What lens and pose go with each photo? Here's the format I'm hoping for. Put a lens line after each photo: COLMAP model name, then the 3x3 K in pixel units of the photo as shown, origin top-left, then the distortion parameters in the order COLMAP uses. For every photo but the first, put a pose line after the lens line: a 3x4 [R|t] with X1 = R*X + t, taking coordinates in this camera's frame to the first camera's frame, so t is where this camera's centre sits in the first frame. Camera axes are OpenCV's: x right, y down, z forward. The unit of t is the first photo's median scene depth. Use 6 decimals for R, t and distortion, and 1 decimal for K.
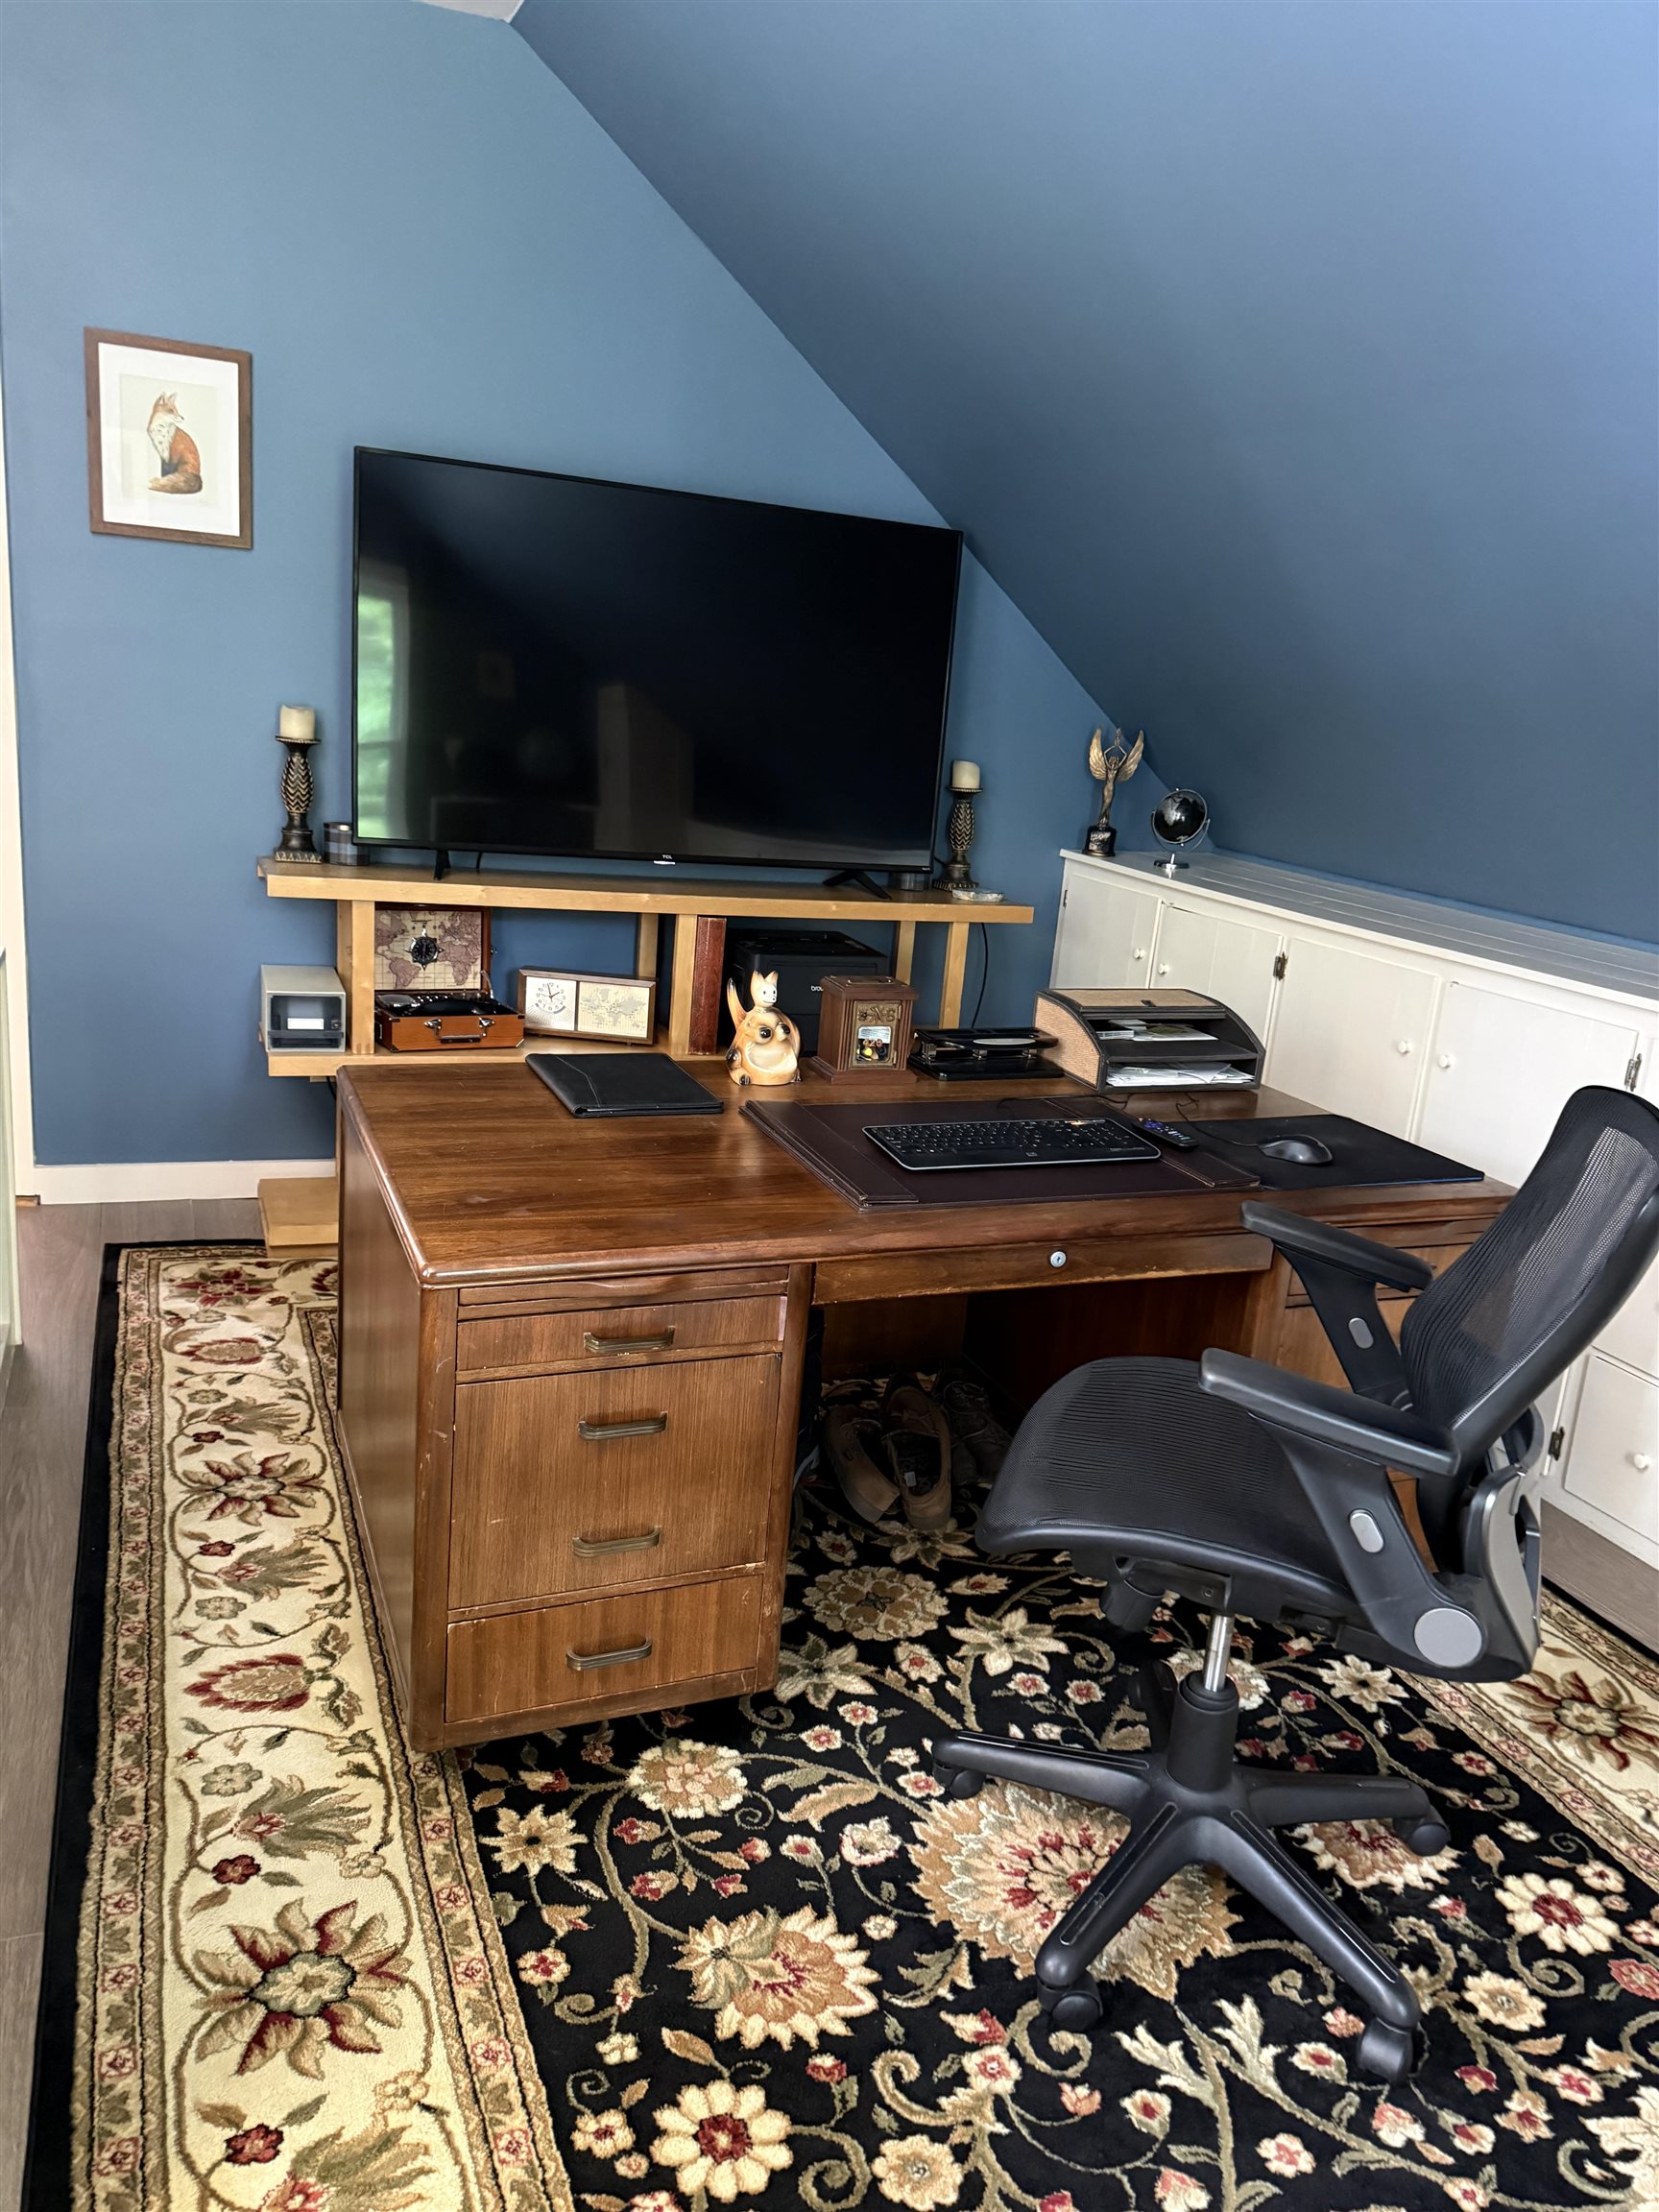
lens RADIAL K [[1630.2, 0, 829.5], [0, 1630.2, 1106.0], [0, 0, 1]] dist [0.004820, -0.007536]
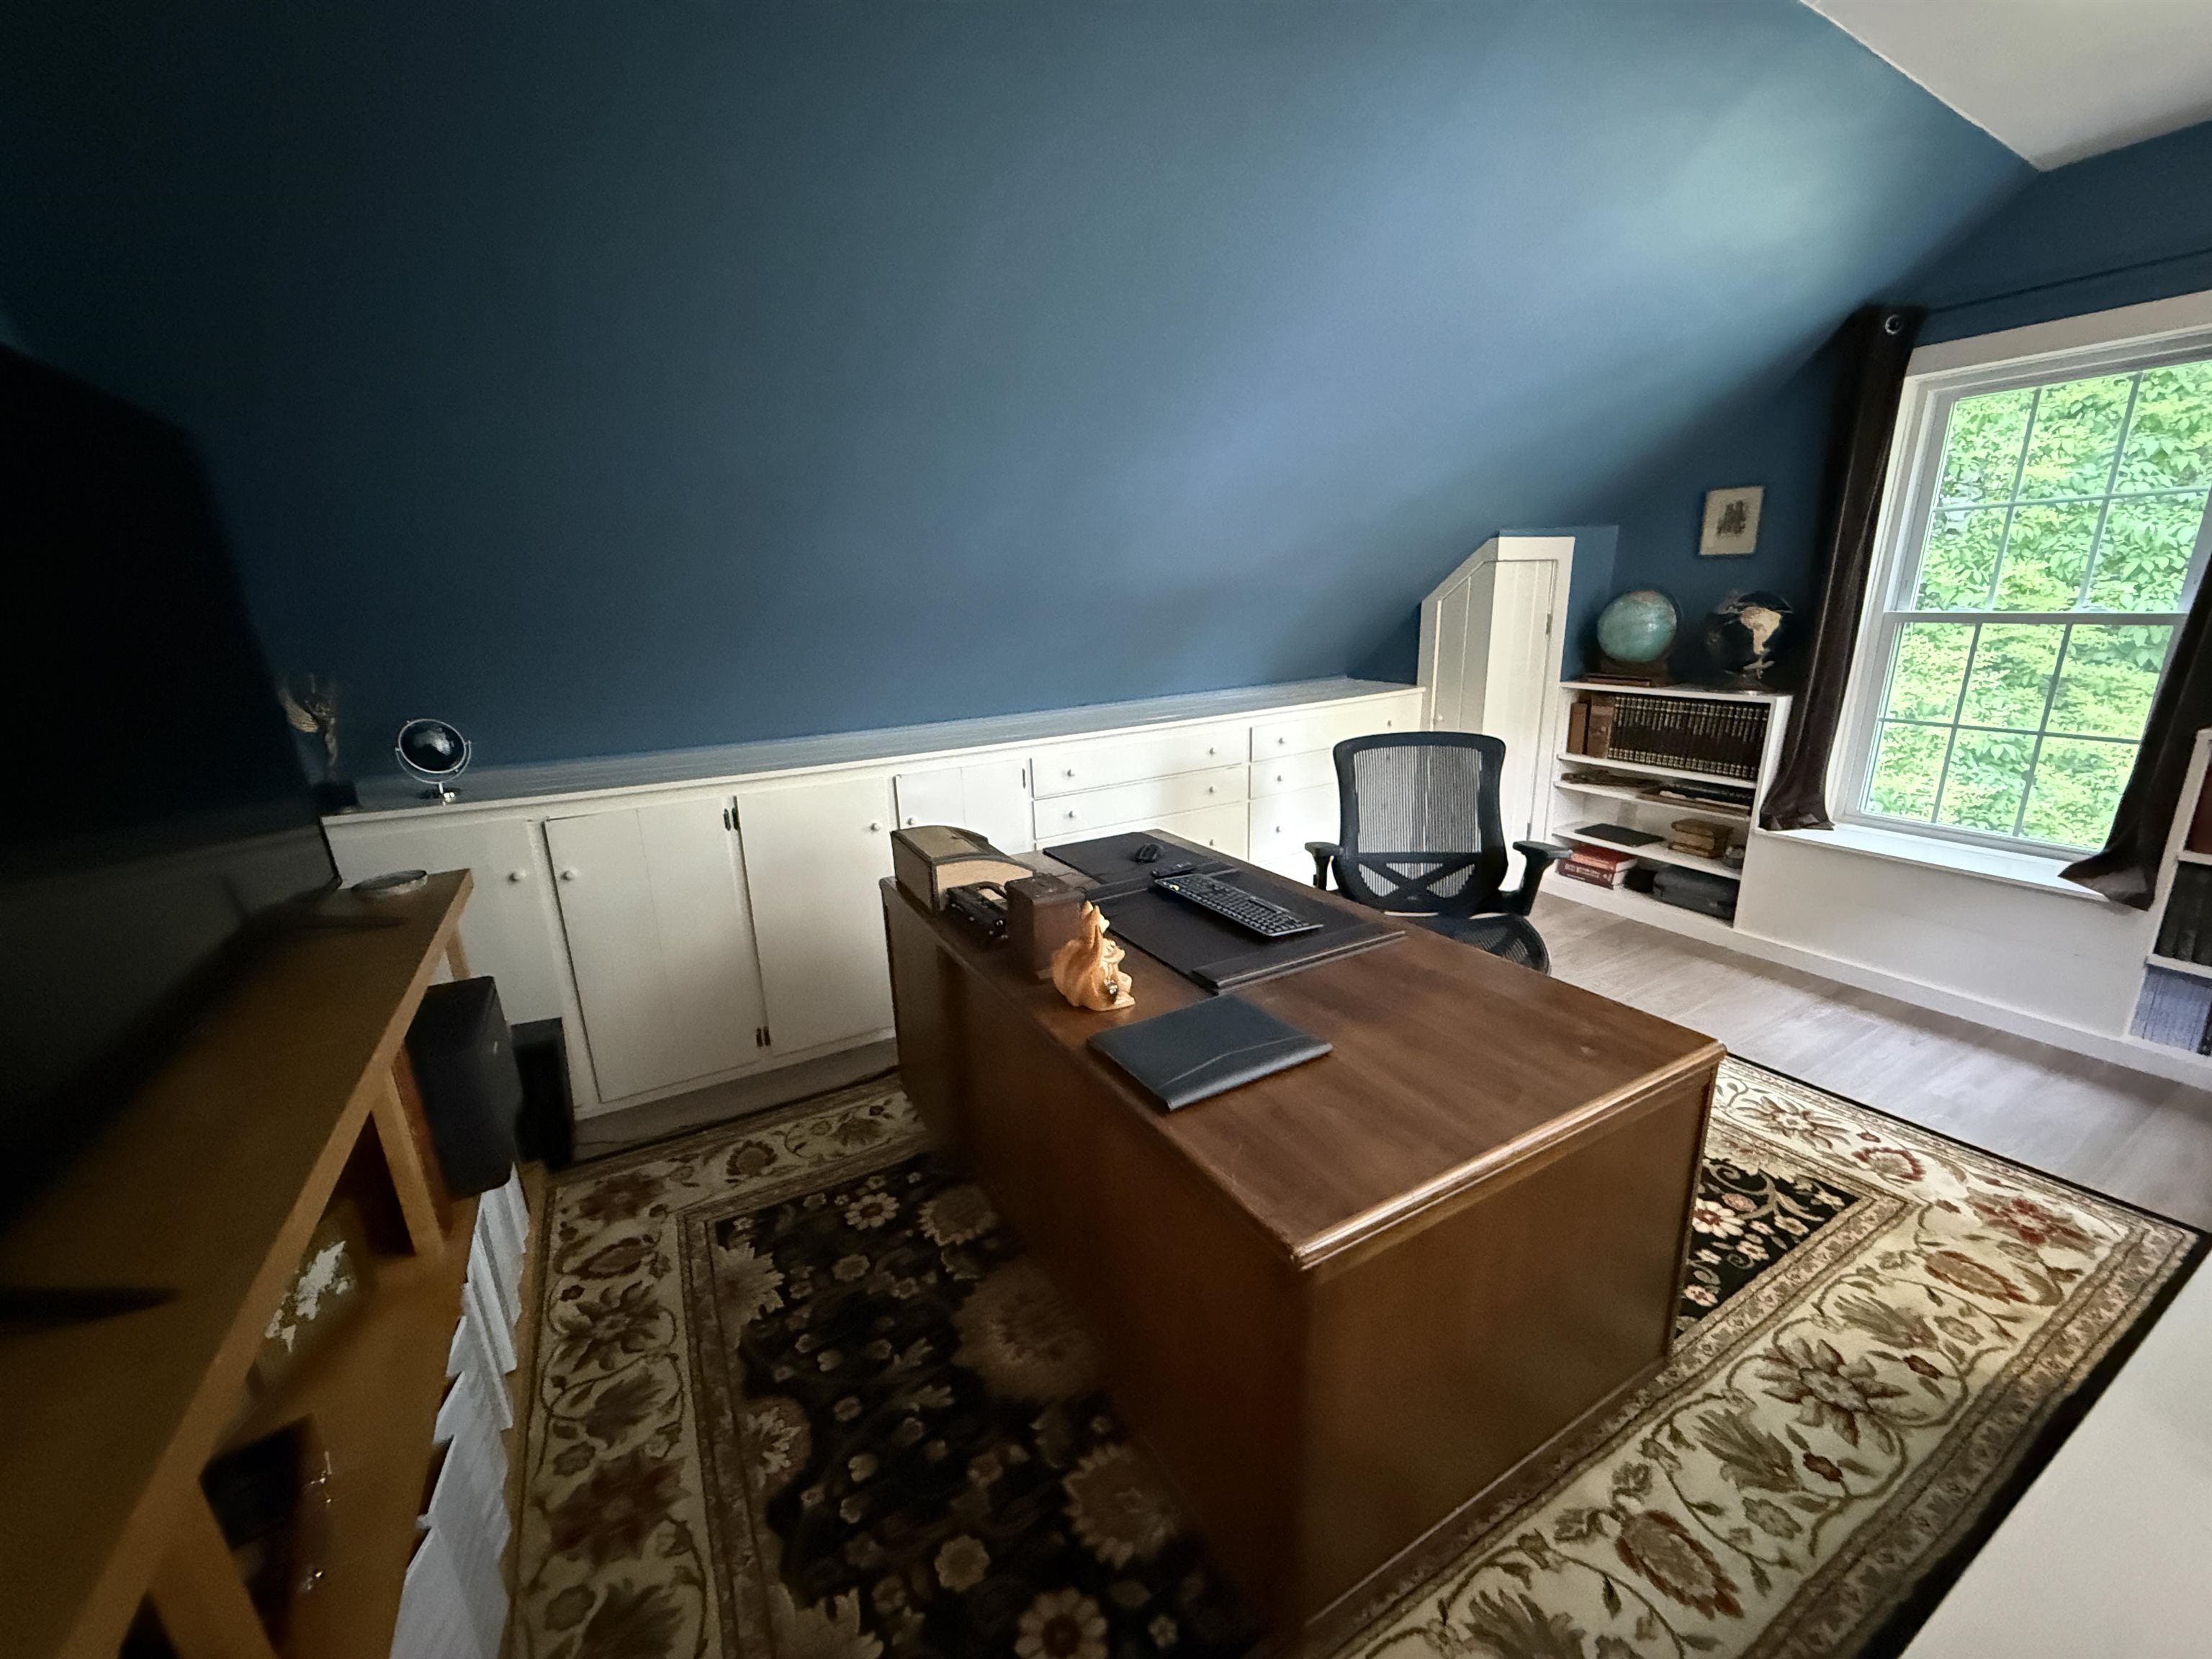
lens RADIAL K [[882.3, 0, 1101.9], [0, 882.3, 829.2], [0, 0, 1]] dist [0.001226, 0.000454]
pose [[-0.138243, -0.326114, 0.935168, -0.767348], [0.267337, 0.896897, 0.352287, -0.450412], [-0.953635, 0.298706, -0.036807, 1.369673]]
